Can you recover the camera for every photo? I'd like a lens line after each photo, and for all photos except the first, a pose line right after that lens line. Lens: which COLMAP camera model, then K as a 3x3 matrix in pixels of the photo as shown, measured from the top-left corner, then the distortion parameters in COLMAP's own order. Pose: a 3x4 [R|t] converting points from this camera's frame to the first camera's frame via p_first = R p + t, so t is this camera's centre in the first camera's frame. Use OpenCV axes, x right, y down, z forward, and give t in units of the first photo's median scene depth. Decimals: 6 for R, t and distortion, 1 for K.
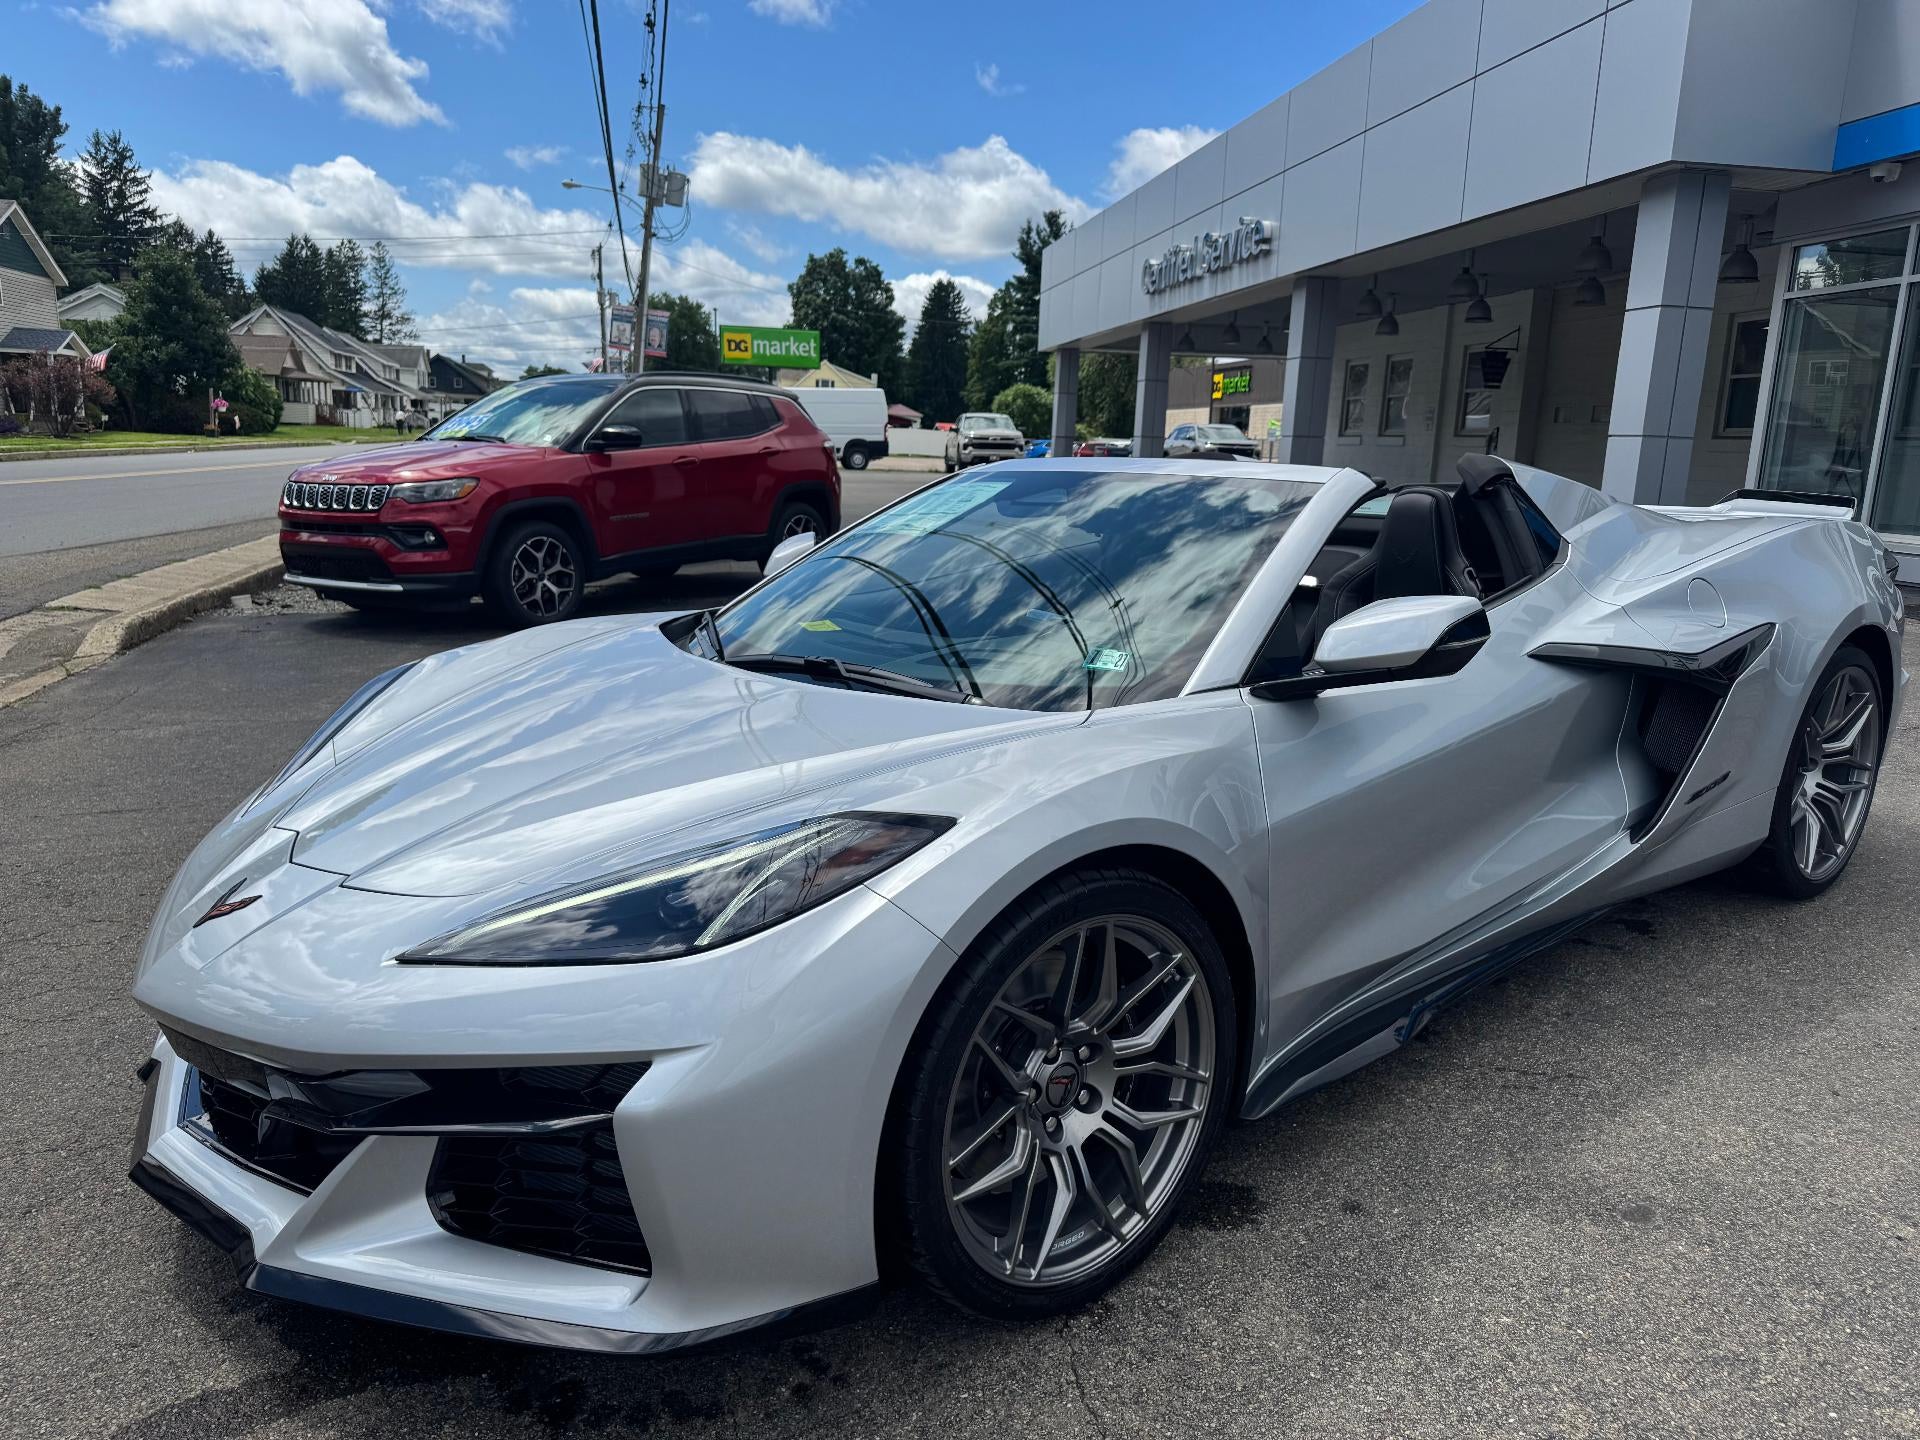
lens RADIAL K [[1423.1, 0, 937.8], [0, 1423.1, 741.7], [0, 0, 1]] dist [0.000368, -0.018676]
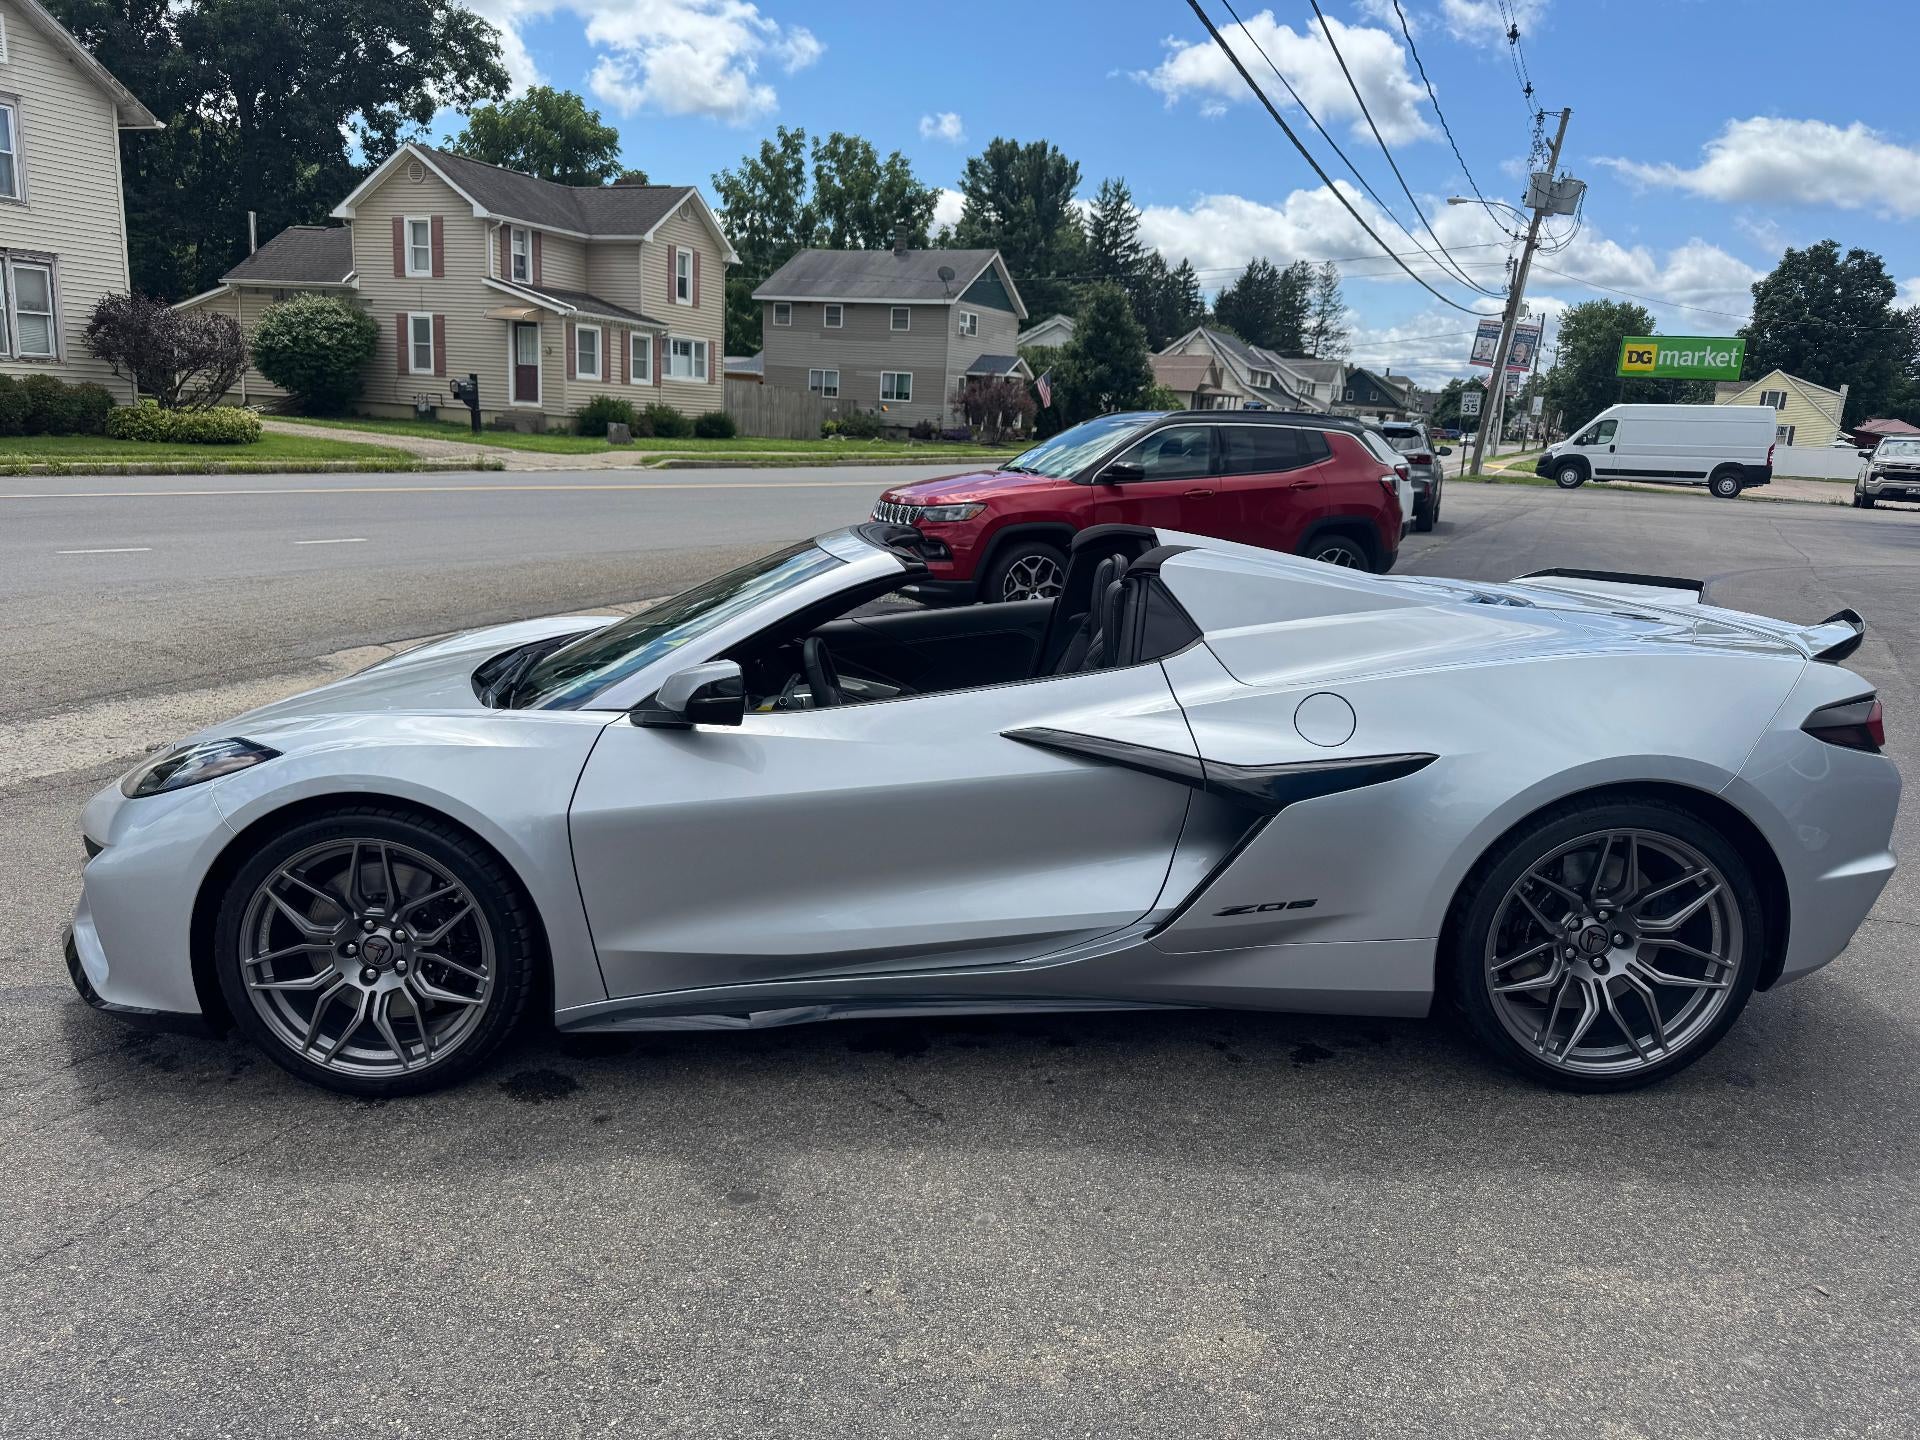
lens RADIAL K [[1393.9, 0, 909.4], [0, 1393.9, 724.5], [0, 0, 1]] dist [0.025755, -0.050327]
pose [[0.794719, 0.136549, -0.591419, 0.139701], [-0.145062, 0.988859, 0.033385, -0.012900], [0.589388, 0.059261, 0.805673, 0.012621]]
